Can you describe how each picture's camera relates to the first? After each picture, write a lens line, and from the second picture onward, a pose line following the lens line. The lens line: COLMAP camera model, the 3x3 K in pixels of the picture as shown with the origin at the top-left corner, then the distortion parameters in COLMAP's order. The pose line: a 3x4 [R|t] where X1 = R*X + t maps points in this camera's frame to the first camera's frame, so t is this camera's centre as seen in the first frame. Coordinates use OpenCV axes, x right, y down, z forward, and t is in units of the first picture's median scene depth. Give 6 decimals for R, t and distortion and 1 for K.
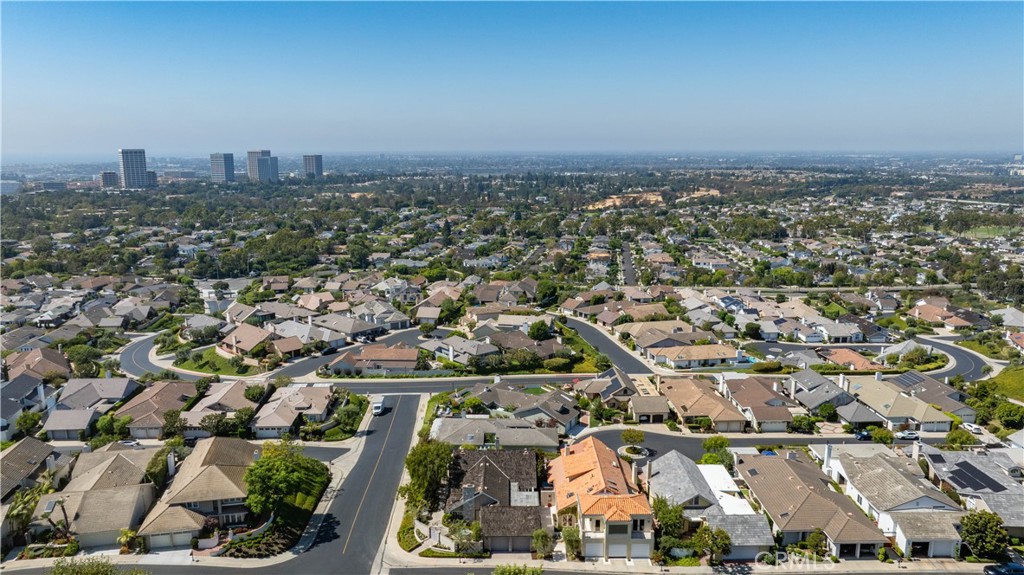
lens RADIAL K [[722.8, 0, 512.0], [0, 722.8, 287.5], [0, 0, 1]] dist [-0.065633, 0.081525]
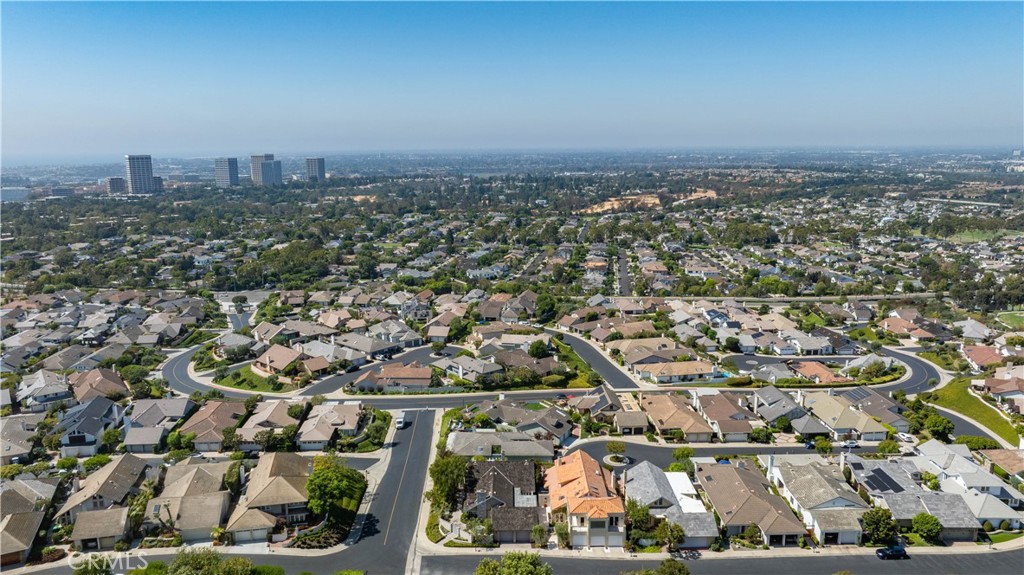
lens RADIAL K [[722.8, 0, 512.0], [0, 722.8, 287.5], [0, 0, 1]] dist [-0.065633, 0.081525]
pose [[0.999980, -0.006215, -0.000984, -0.001351], [0.006219, 0.999973, 0.003953, -0.042663], [0.000959, -0.003959, 0.999992, -0.129388]]
